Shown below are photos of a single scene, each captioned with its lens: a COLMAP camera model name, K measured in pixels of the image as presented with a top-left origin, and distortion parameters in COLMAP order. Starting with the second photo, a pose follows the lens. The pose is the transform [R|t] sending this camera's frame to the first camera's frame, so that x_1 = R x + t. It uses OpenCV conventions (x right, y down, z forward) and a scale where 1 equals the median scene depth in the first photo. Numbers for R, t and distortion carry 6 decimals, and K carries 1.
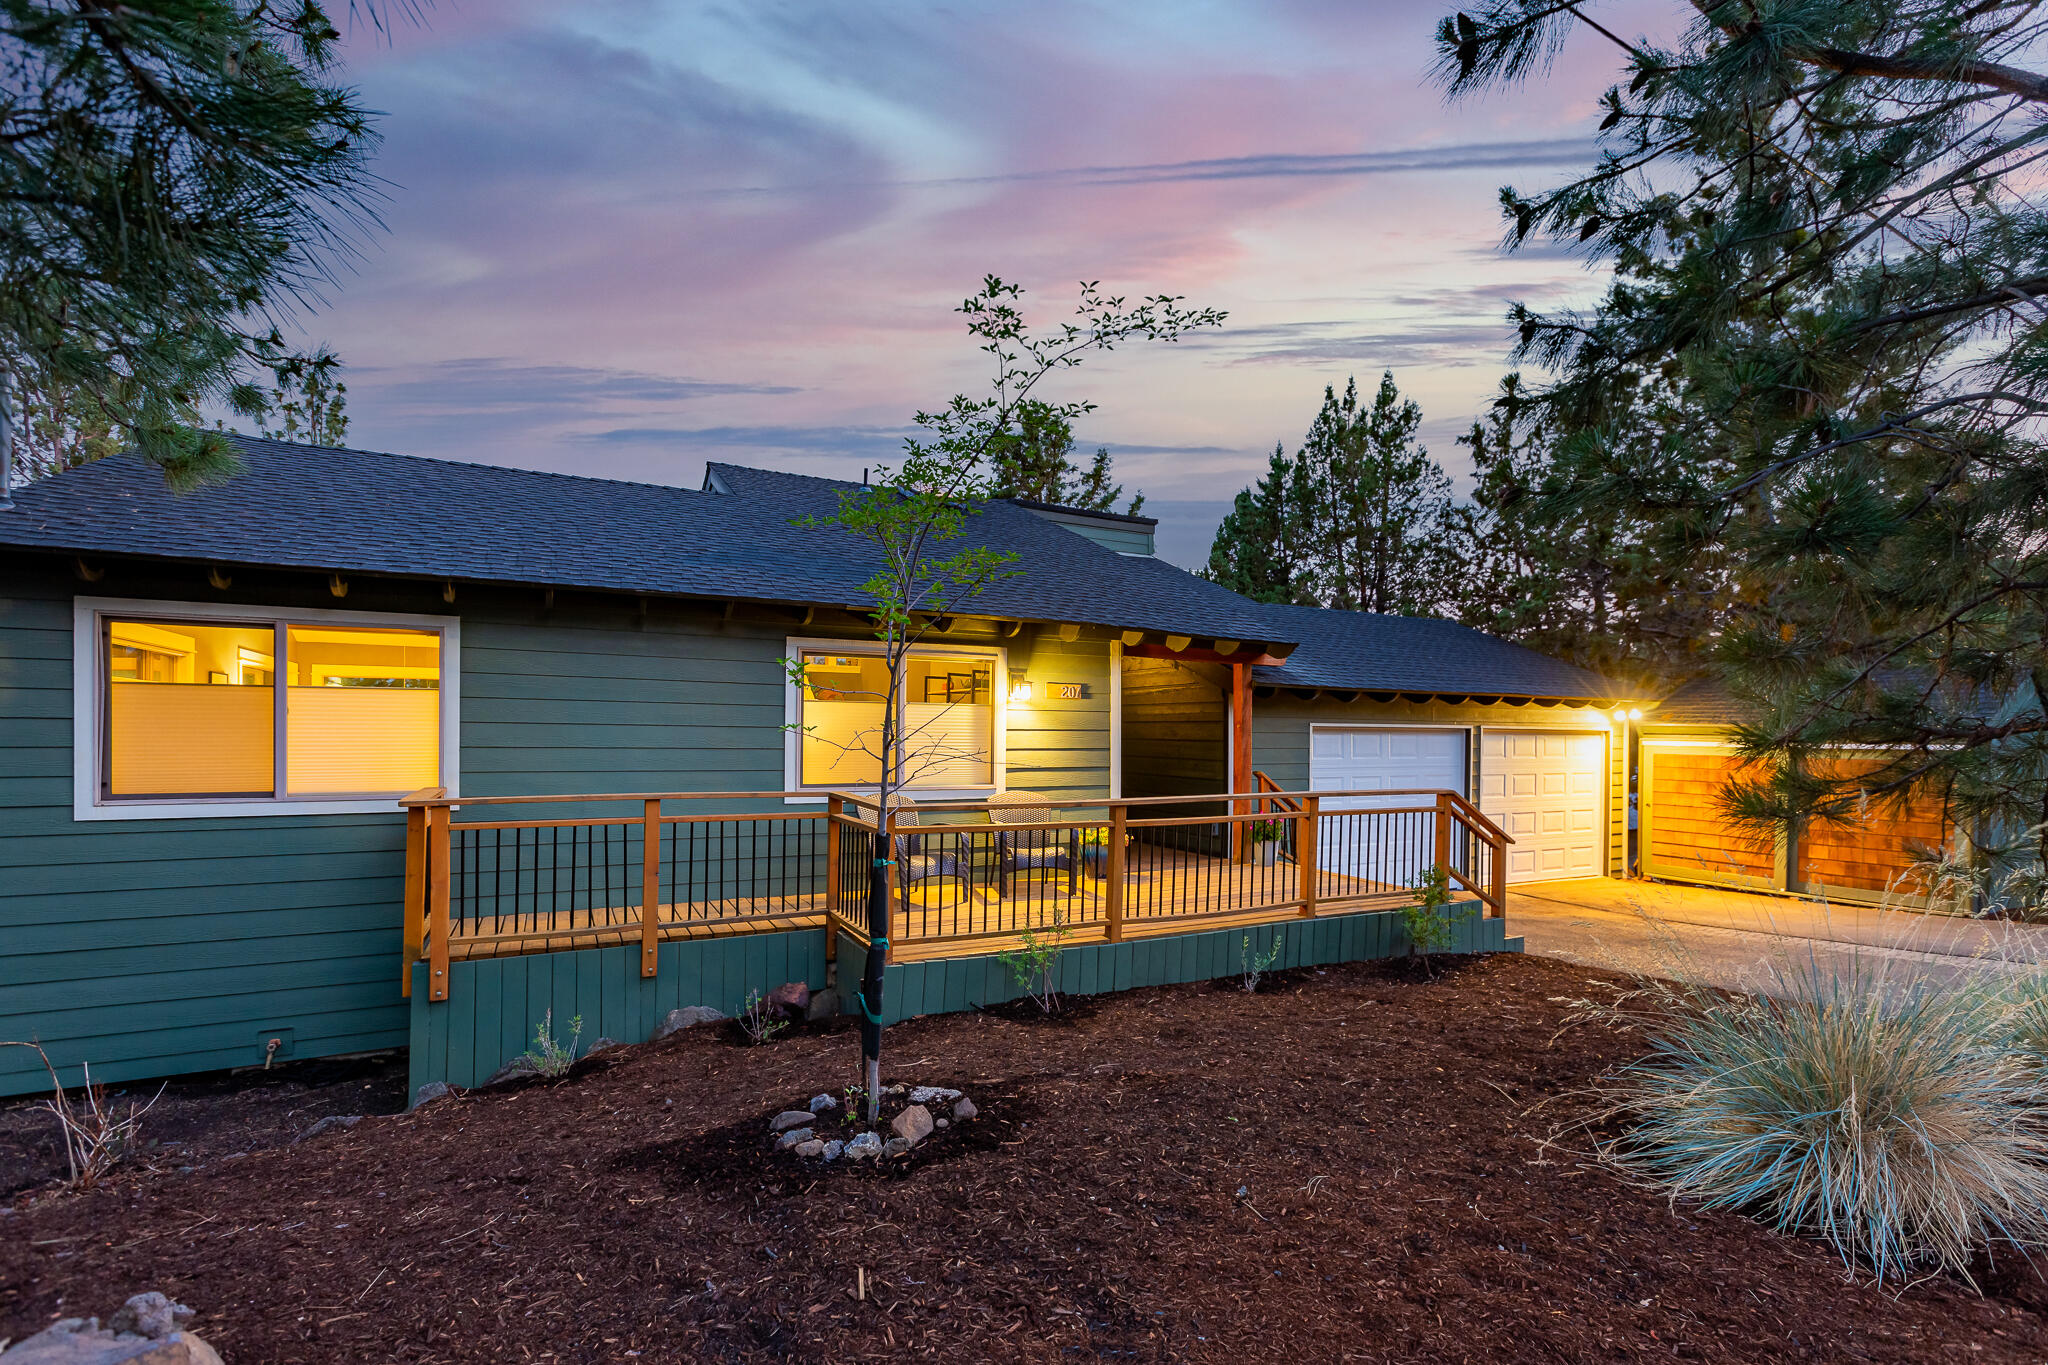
lens RADIAL K [[923.3, 0, 1026.7], [0, 923.3, 730.3], [0, 0, 1]] dist [0.001191, 0.000245]
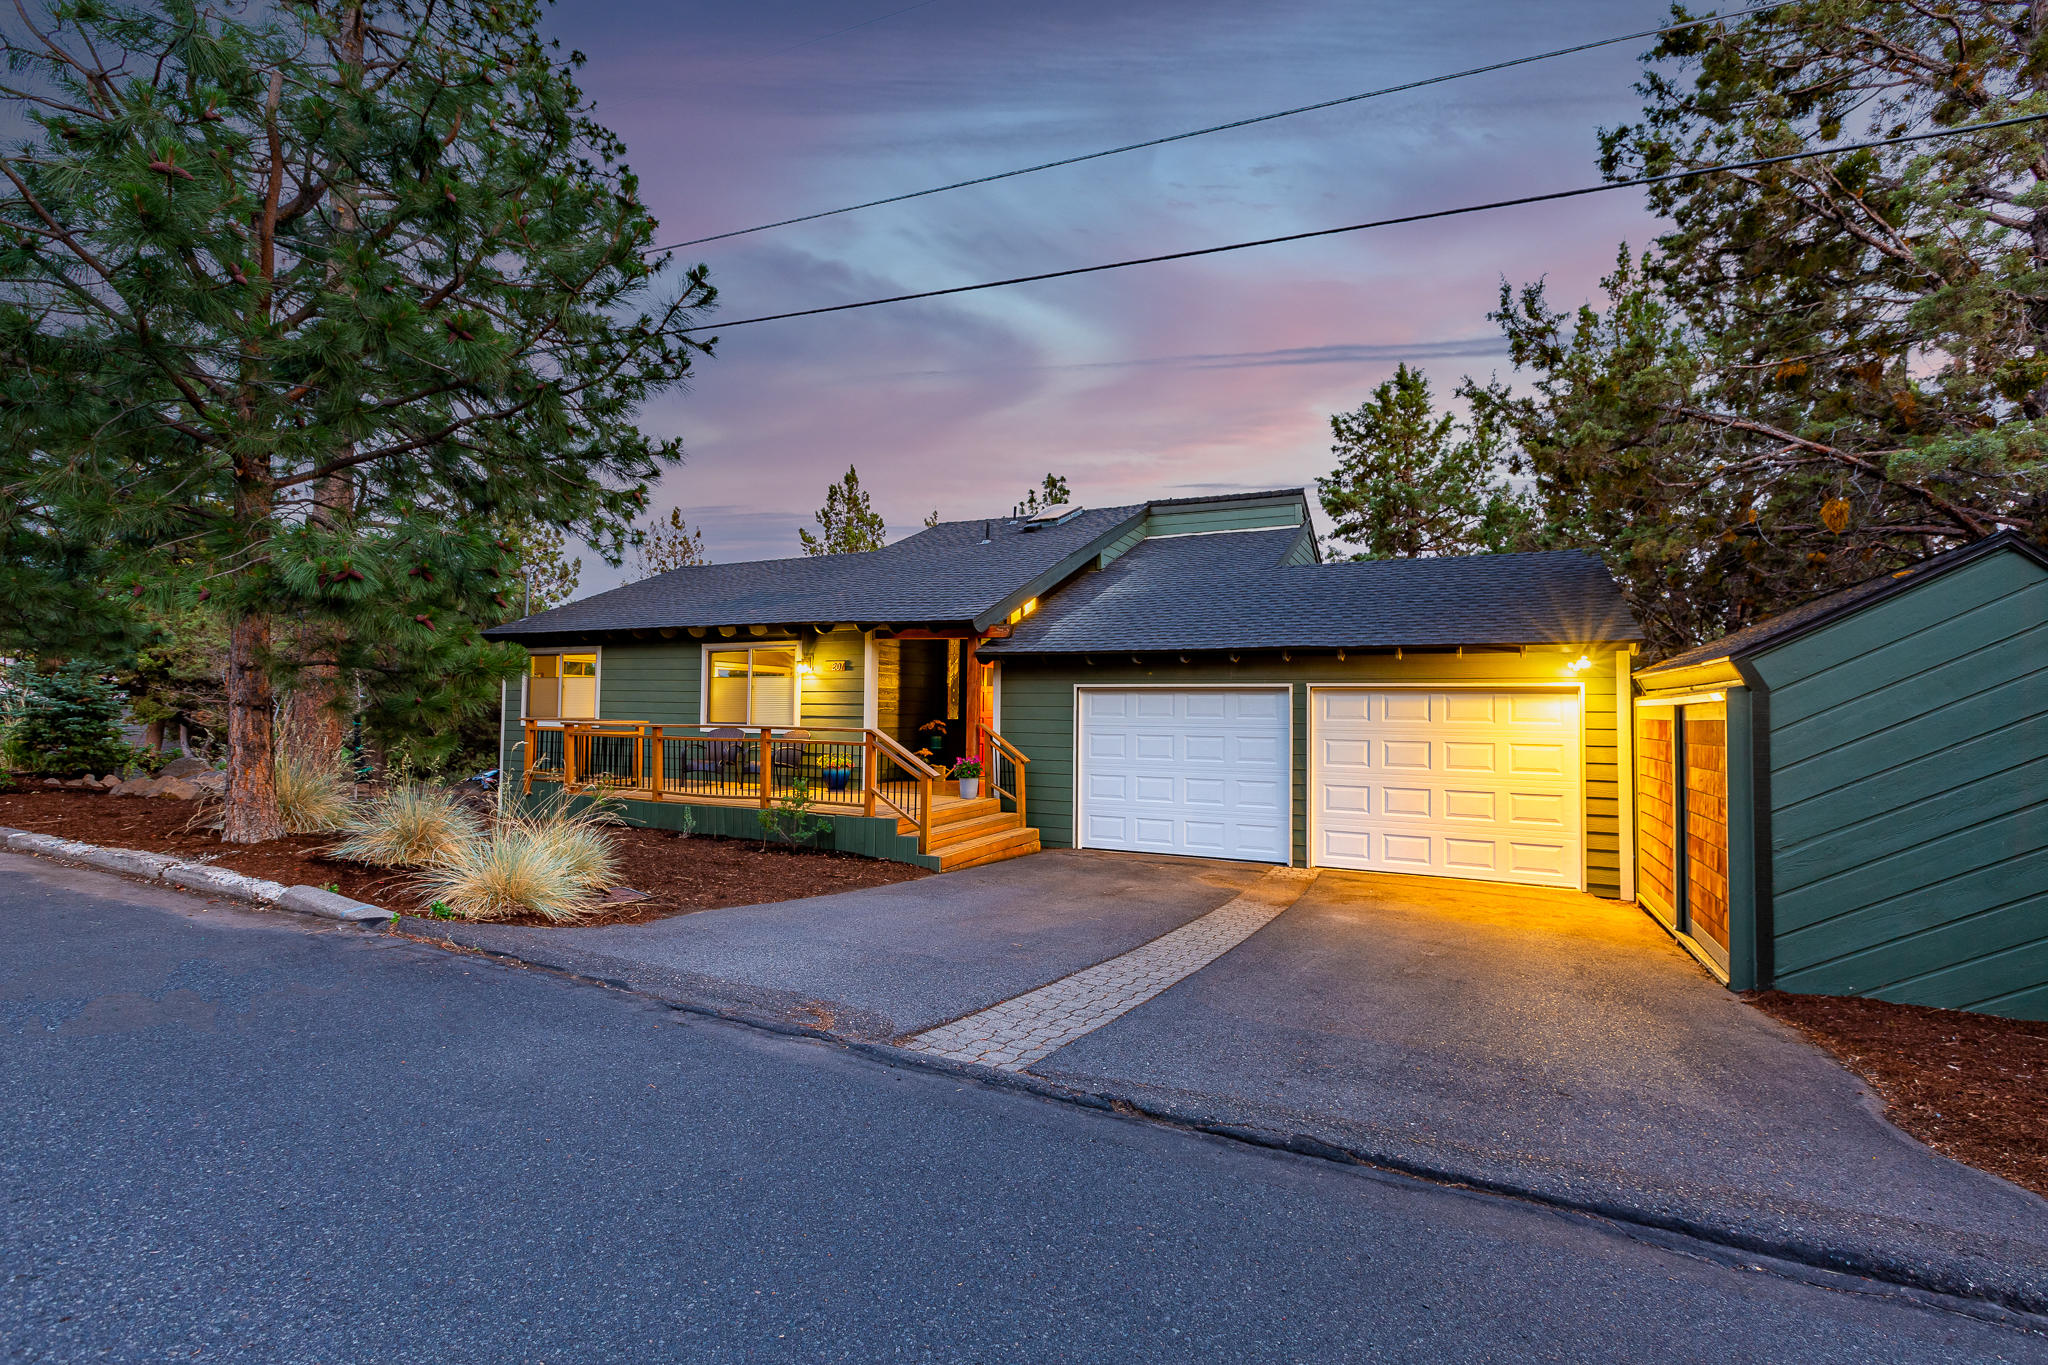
lens RADIAL K [[920.7, 0, 1024.0], [0, 920.7, 682.5], [0, 0, 1]] dist [0.000534, 0.000077]
pose [[0.594984, -0.024513, -0.803364, 1.542973], [-0.001222, 0.999506, -0.031403, 0.033934], [0.803737, 0.019666, 0.594660, 0.374969]]
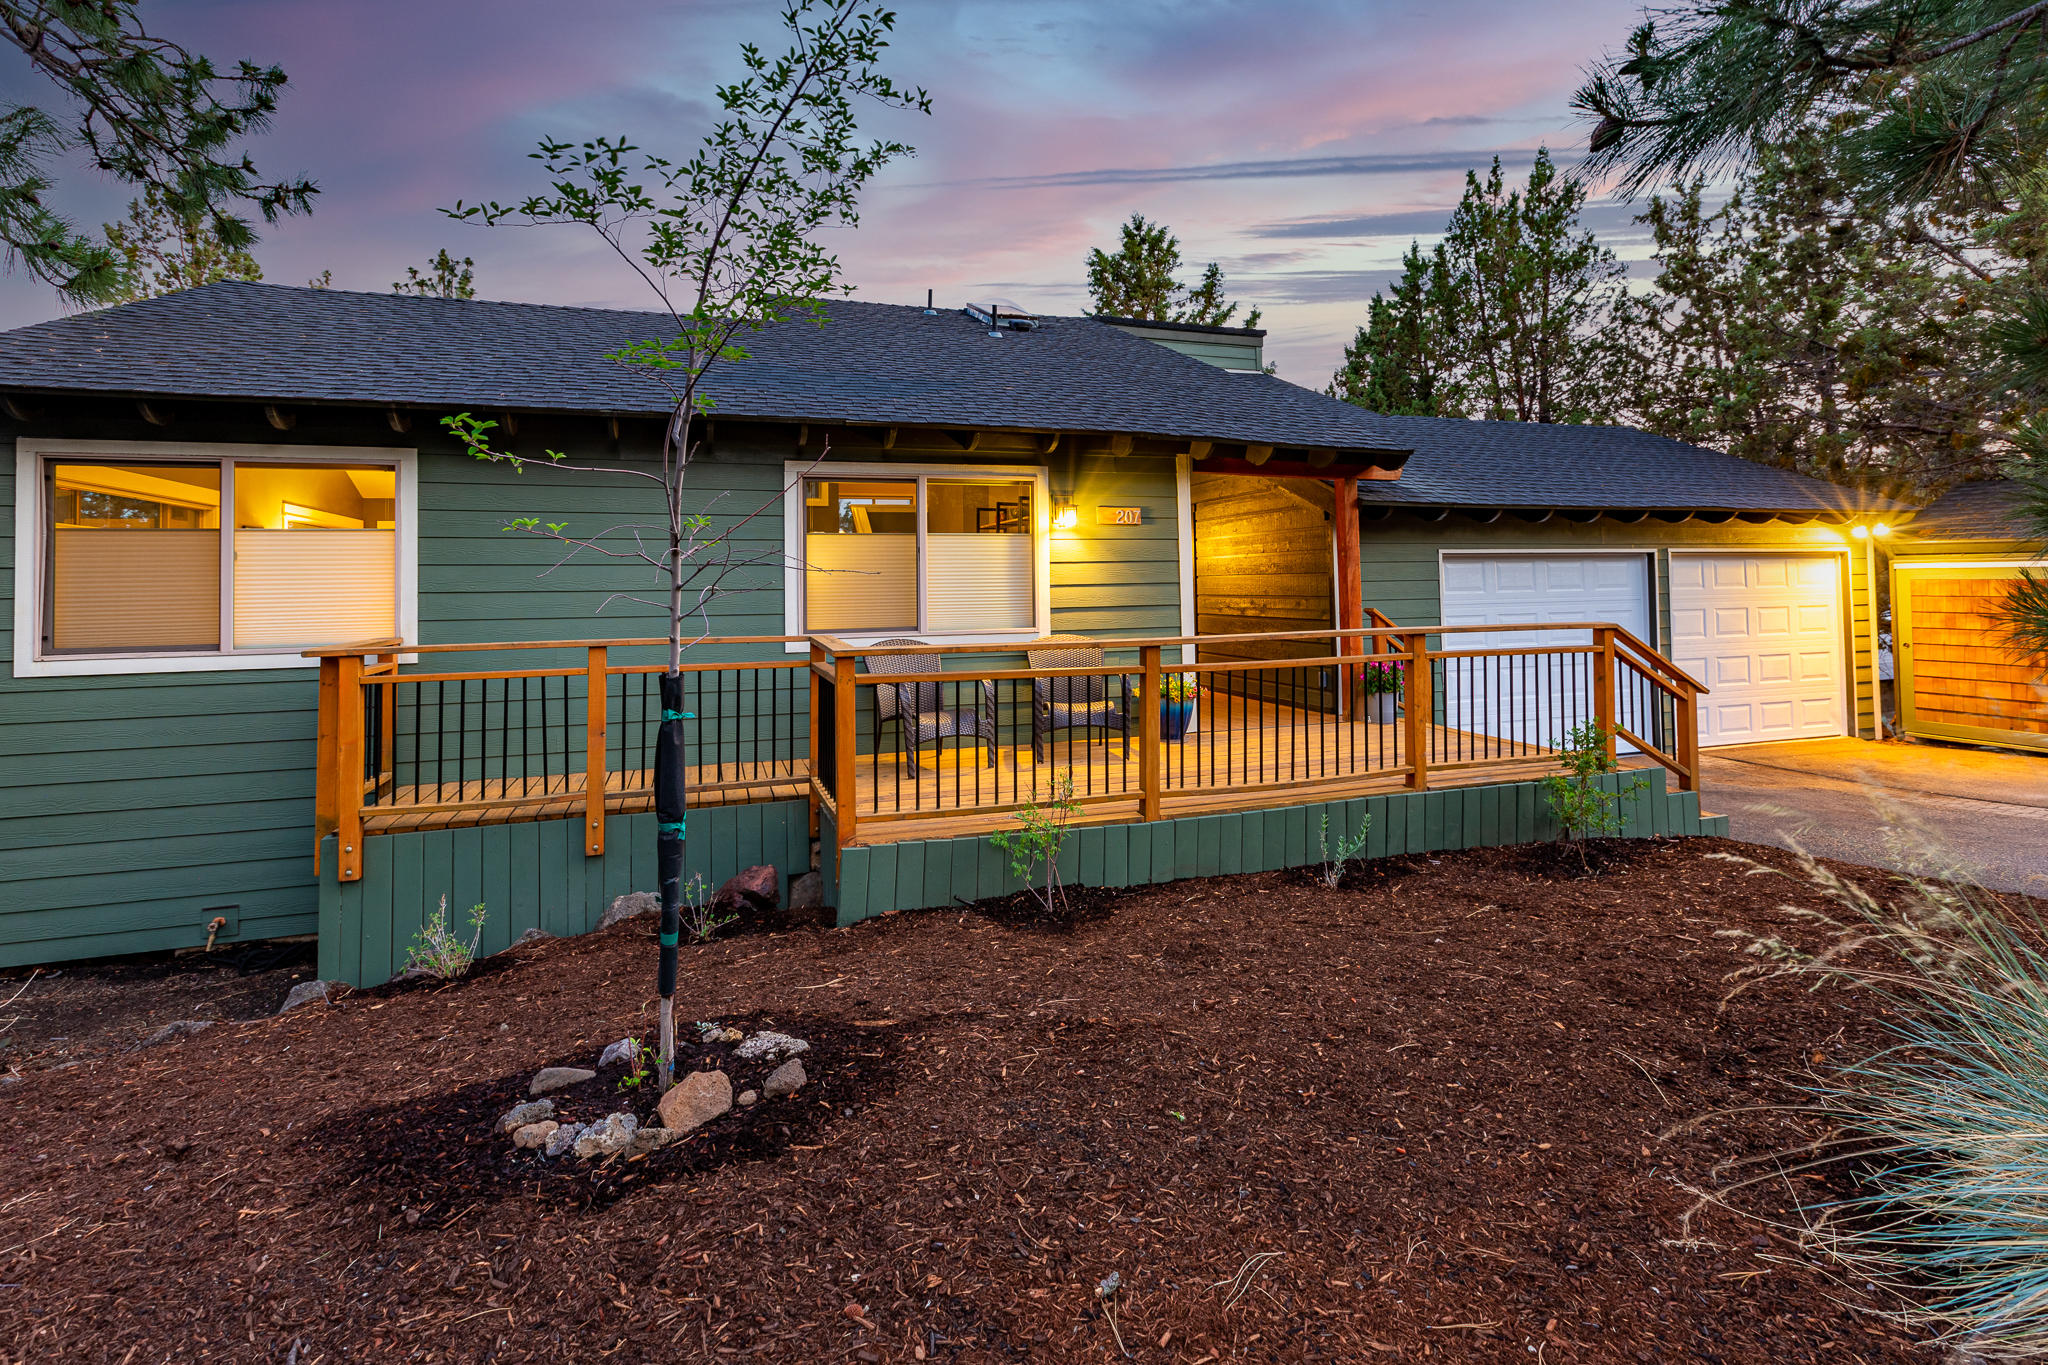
lens RADIAL K [[969.0, 0, 1027.6], [0, 969.0, 550.3], [0, 0, 1]] dist [0.002021, -0.000874]
pose [[0.989124, -0.028496, -0.144299, 0.089985], [0.023555, 0.999080, -0.035834, 0.019813], [0.145187, 0.032045, 0.988885, 0.120470]]
